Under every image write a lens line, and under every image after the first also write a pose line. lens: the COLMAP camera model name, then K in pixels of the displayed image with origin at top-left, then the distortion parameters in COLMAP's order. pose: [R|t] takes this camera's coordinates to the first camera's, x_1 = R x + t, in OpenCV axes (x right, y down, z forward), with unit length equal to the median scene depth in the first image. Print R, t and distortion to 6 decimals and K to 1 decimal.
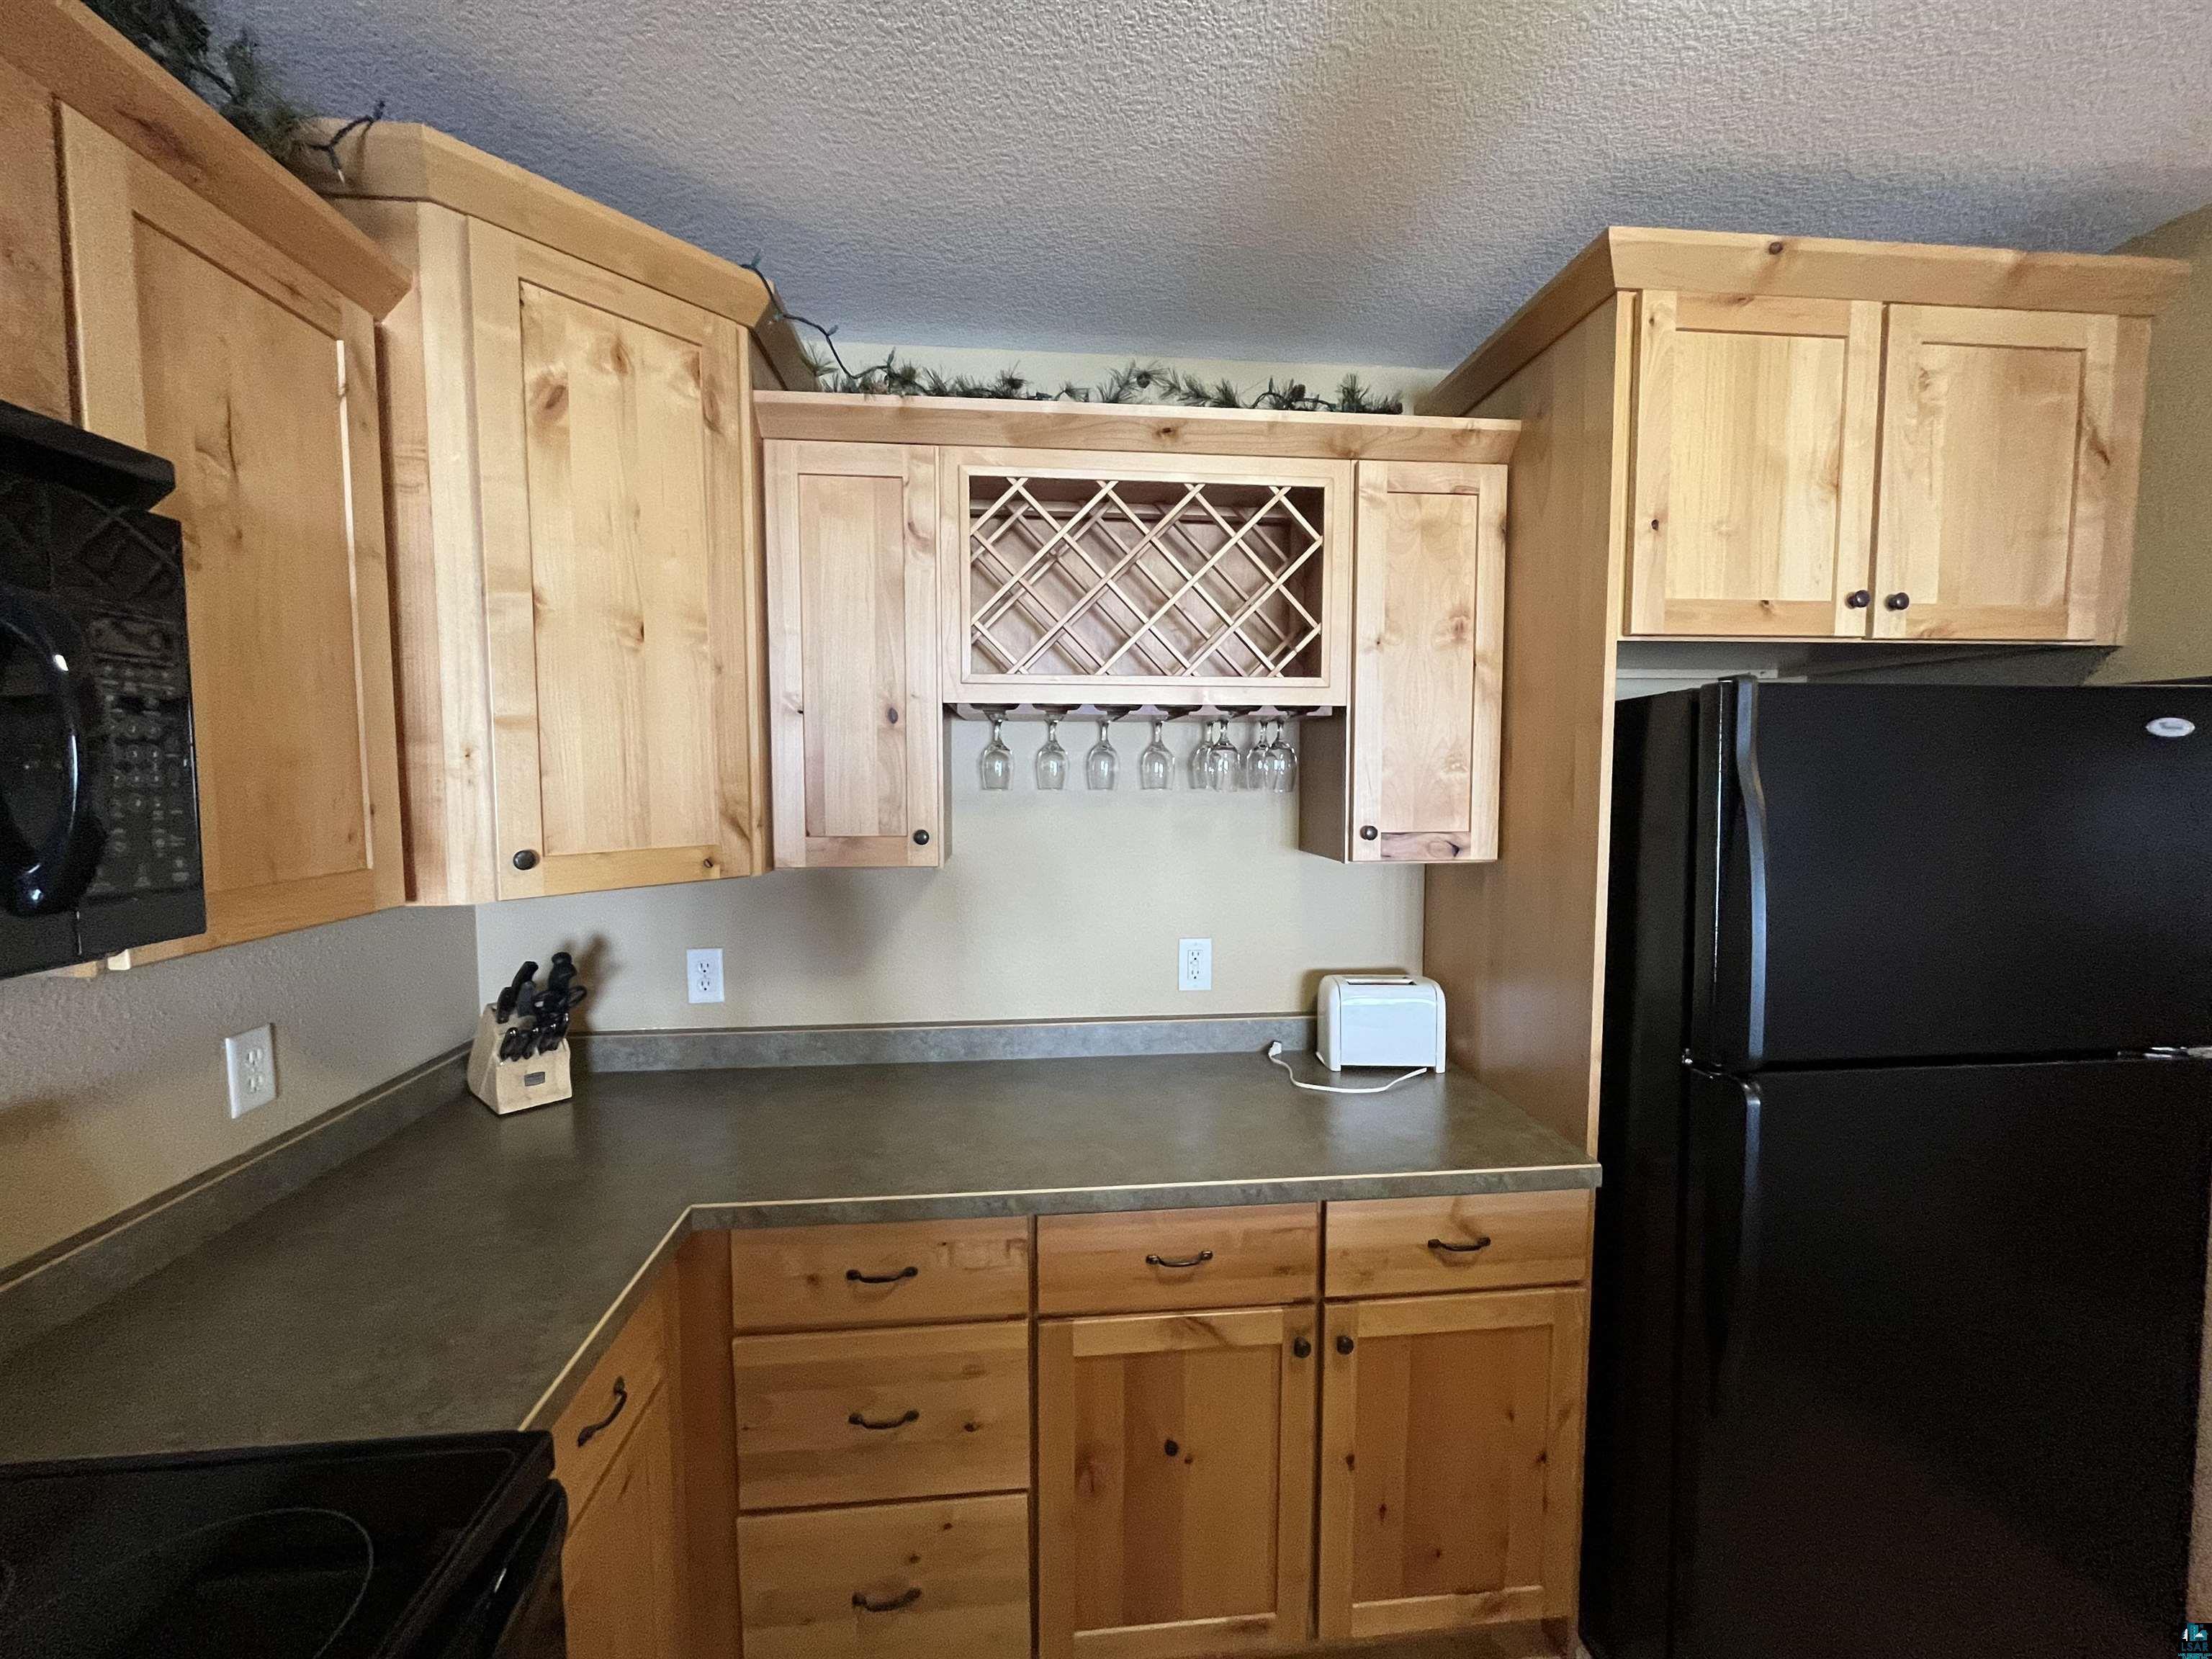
lens RADIAL K [[897.2, 0, 1112.5], [0, 897.2, 834.1], [0, 0, 1]] dist [-0.003558, -0.000024]
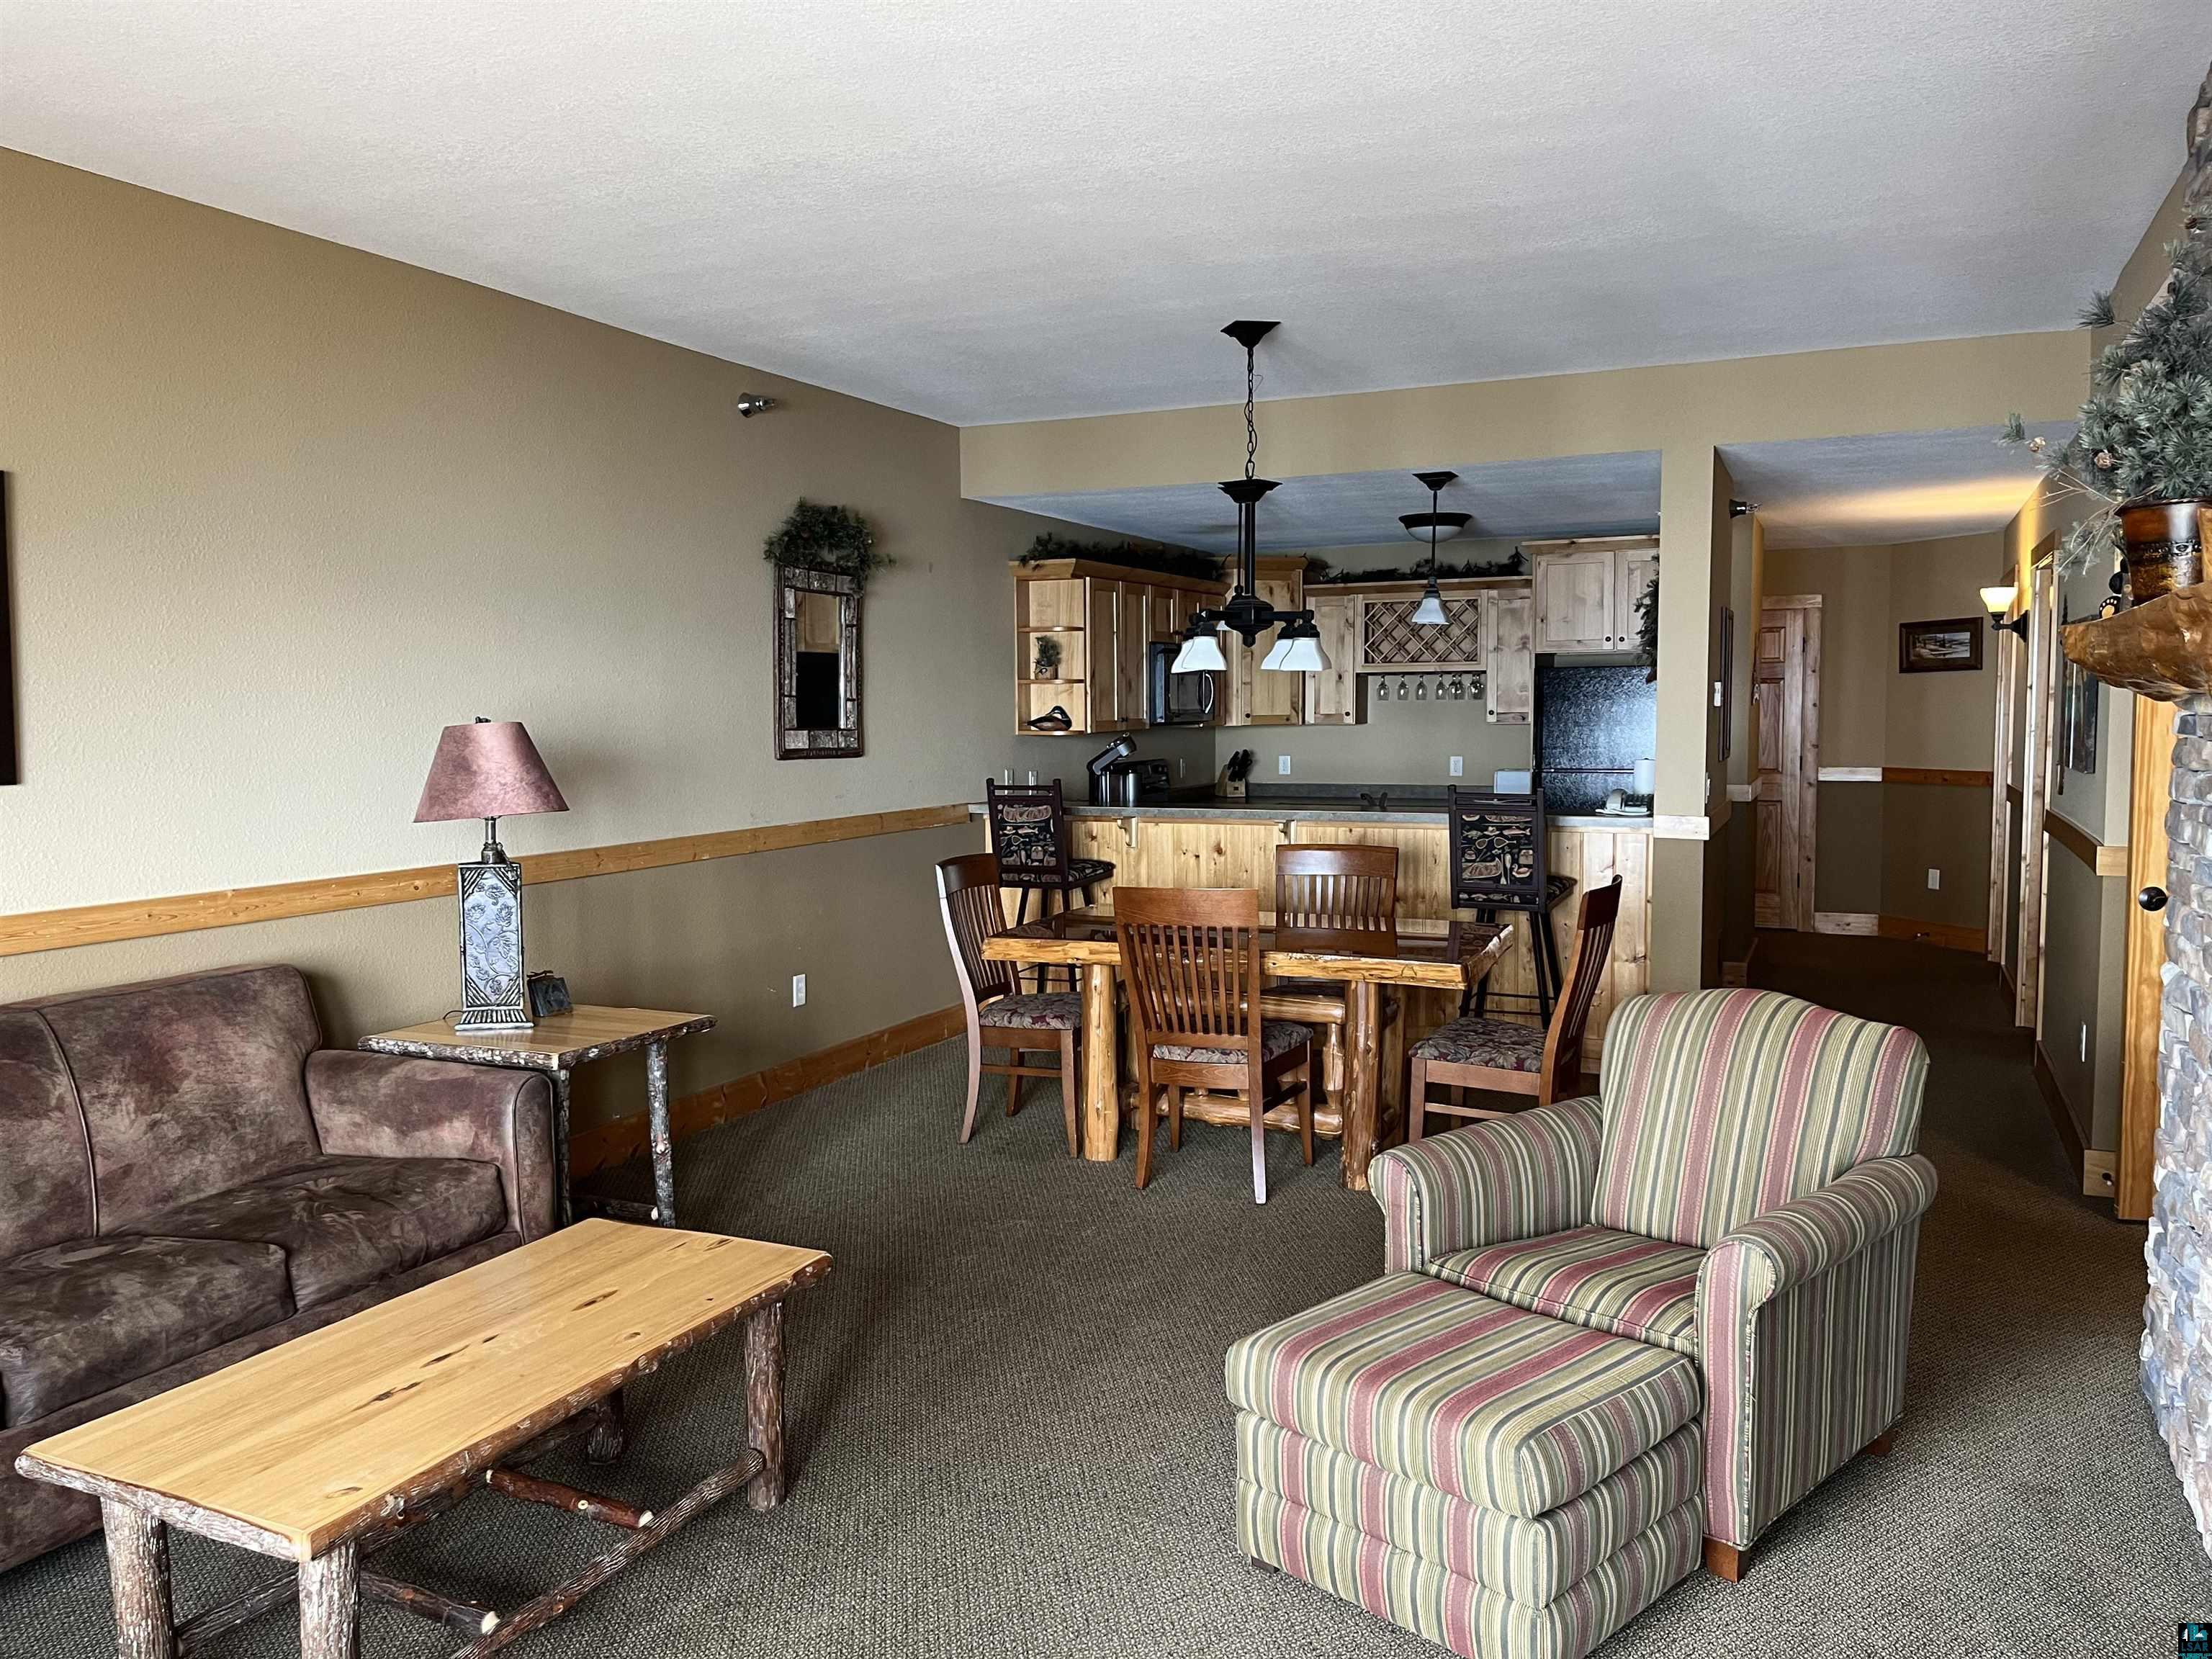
lens RADIAL K [[1642.6, 0, 1097.7], [0, 1642.6, 835.7], [0, 0, 1]] dist [0.045441, -0.052944]
pose [[0.870449, 0.030051, -0.491341, 1.917680], [-0.023906, 0.999538, 0.018782, 0.348366], [0.491678, -0.004603, 0.870765, -4.589364]]
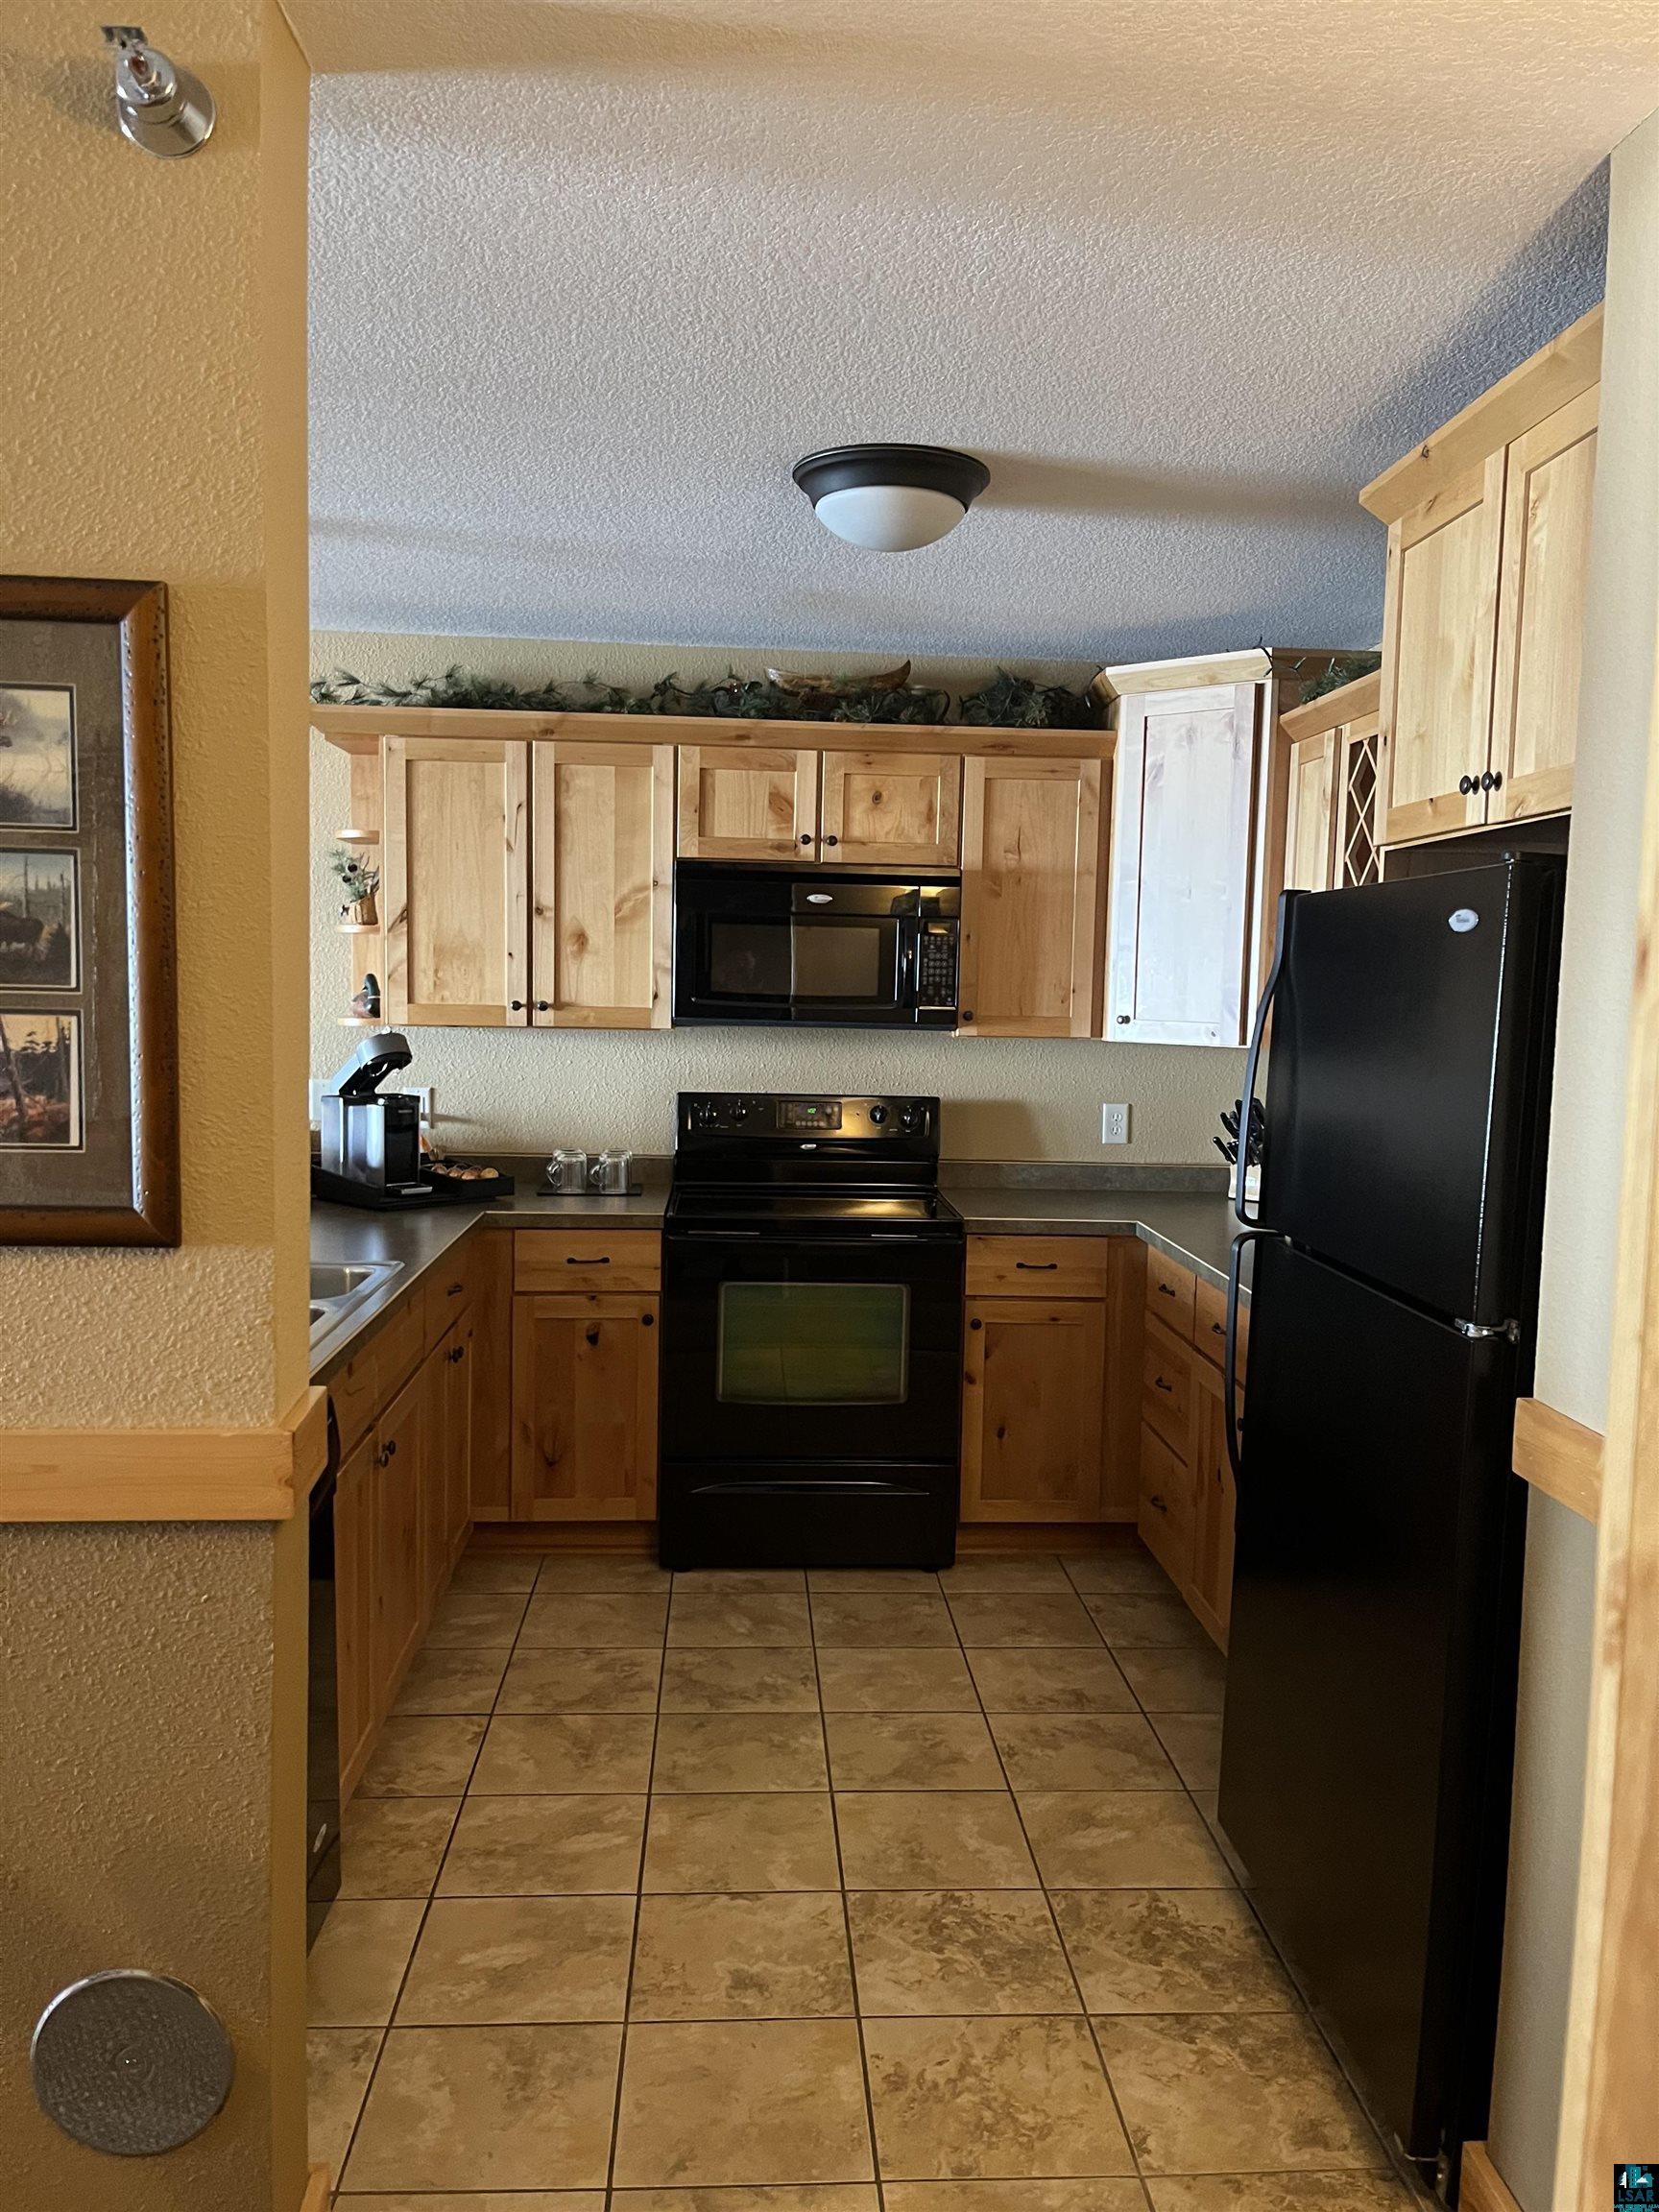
lens RADIAL K [[1642.6, 0, 828.2], [0, 1642.6, 1108.7], [0, 0, 1]] dist [0.045441, -0.052944]
pose [[-0.036056, 0.081009, -0.996061, 2.174298], [-0.092955, 0.992116, 0.084053, -0.014546], [0.995017, 0.095619, -0.028241, 0.368966]]
